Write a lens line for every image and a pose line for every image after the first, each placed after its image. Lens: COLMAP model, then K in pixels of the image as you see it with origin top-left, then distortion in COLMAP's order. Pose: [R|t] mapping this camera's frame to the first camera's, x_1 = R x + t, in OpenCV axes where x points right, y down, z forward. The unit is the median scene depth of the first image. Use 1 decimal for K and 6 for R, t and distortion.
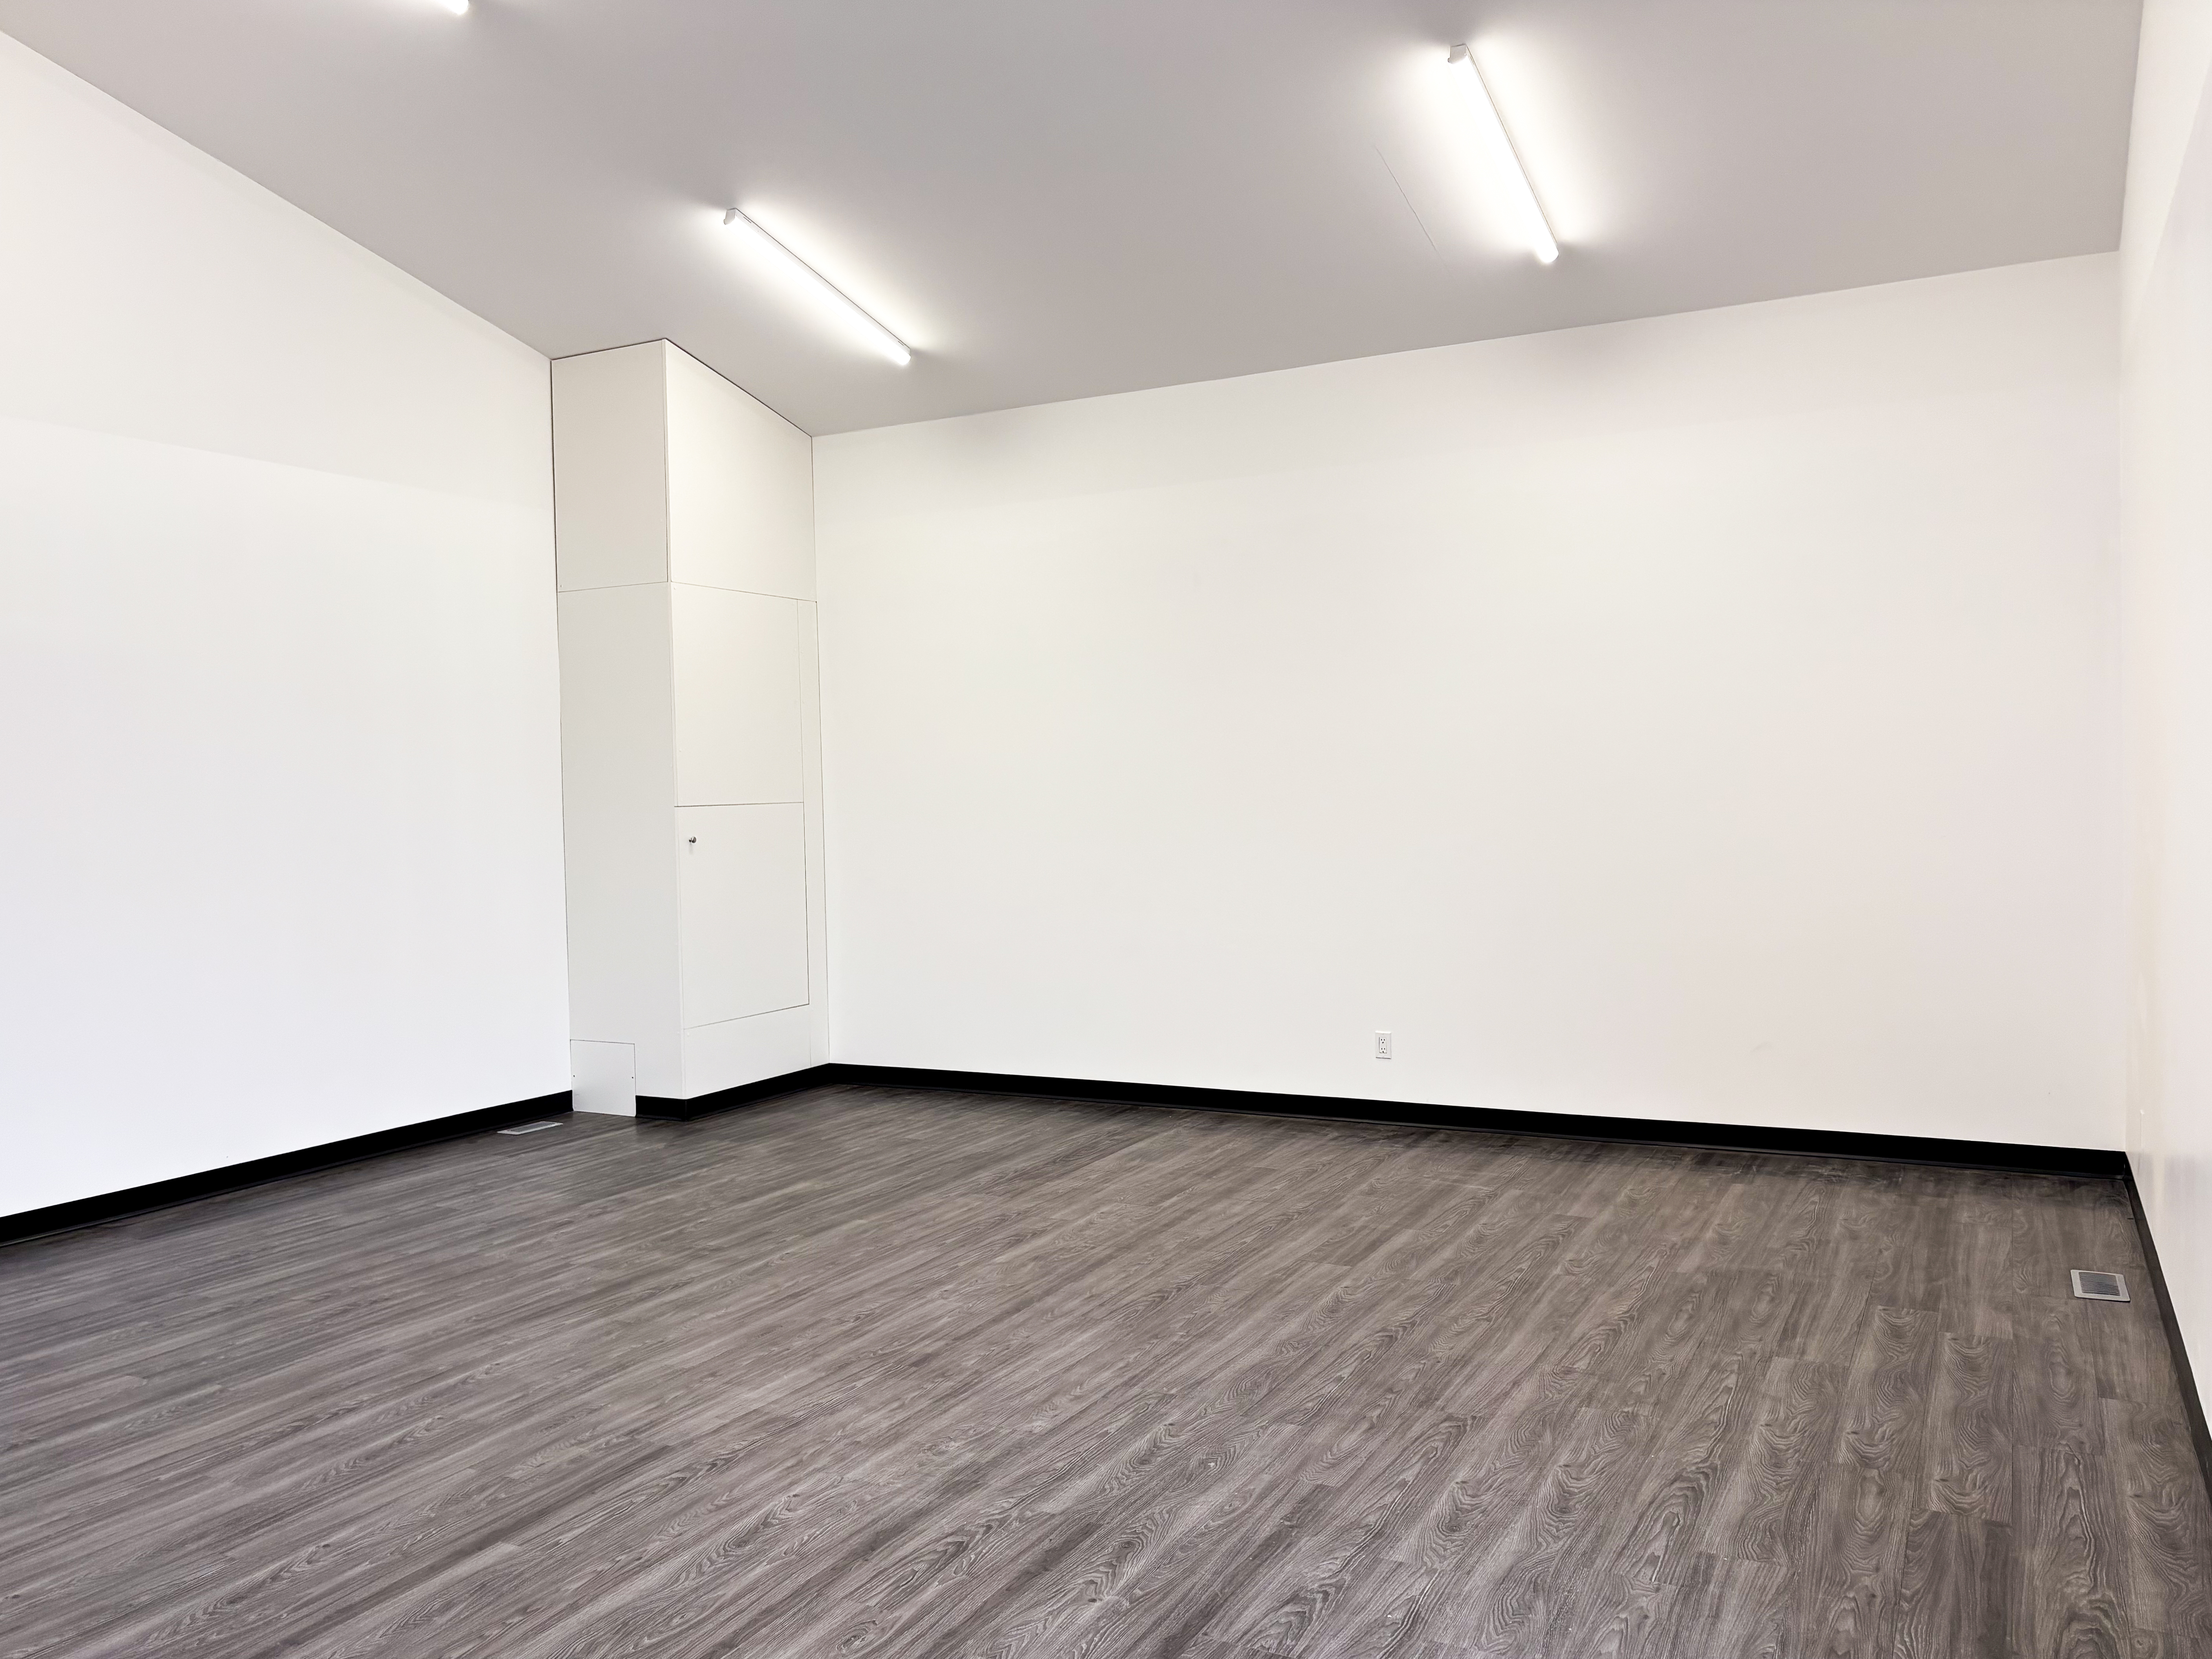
lens RADIAL K [[1755.8, 0, 1106.0], [0, 1755.8, 829.5], [0, 0, 1]] dist [-0.006377, 0.034896]
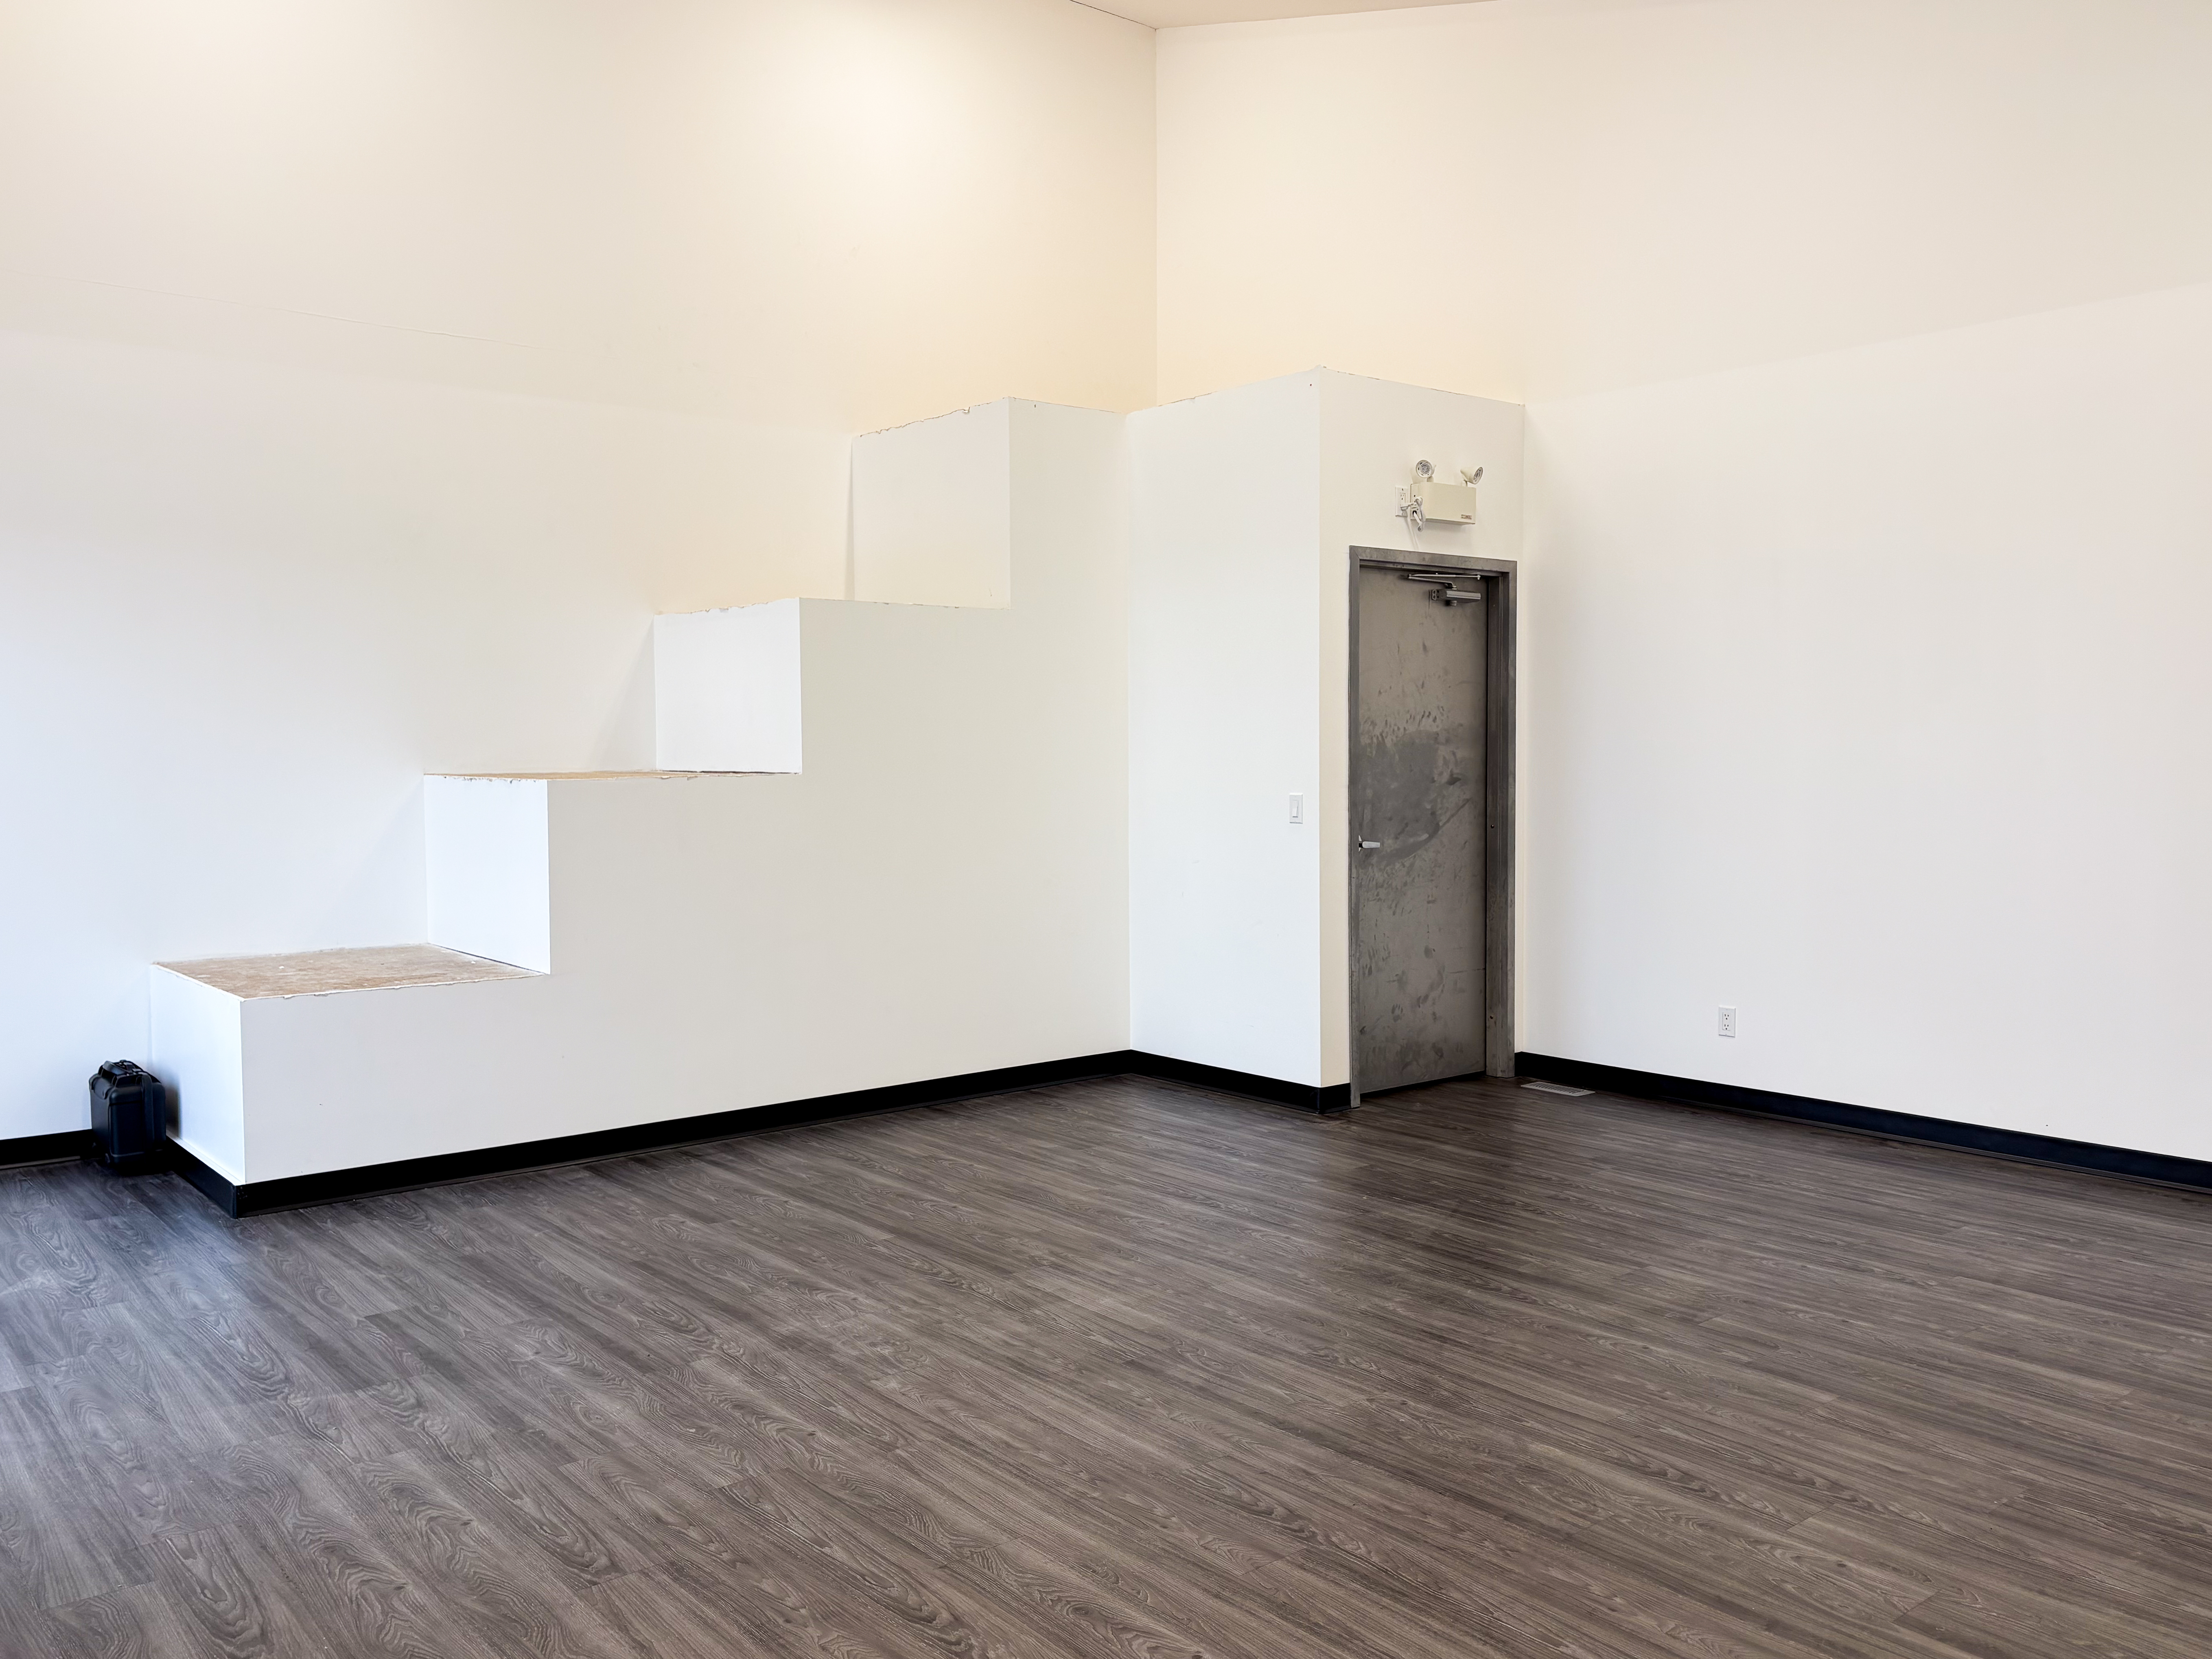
lens RADIAL K [[1756.0, 0, 1106.0], [0, 1756.0, 829.5], [0, 0, 1]] dist [-0.006377, 0.034896]
pose [[-0.383200, 0.073246, -0.920757, 0.697936], [-0.008282, 0.996538, 0.082721, -0.044313], [0.923628, 0.039324, -0.381267, 1.297455]]
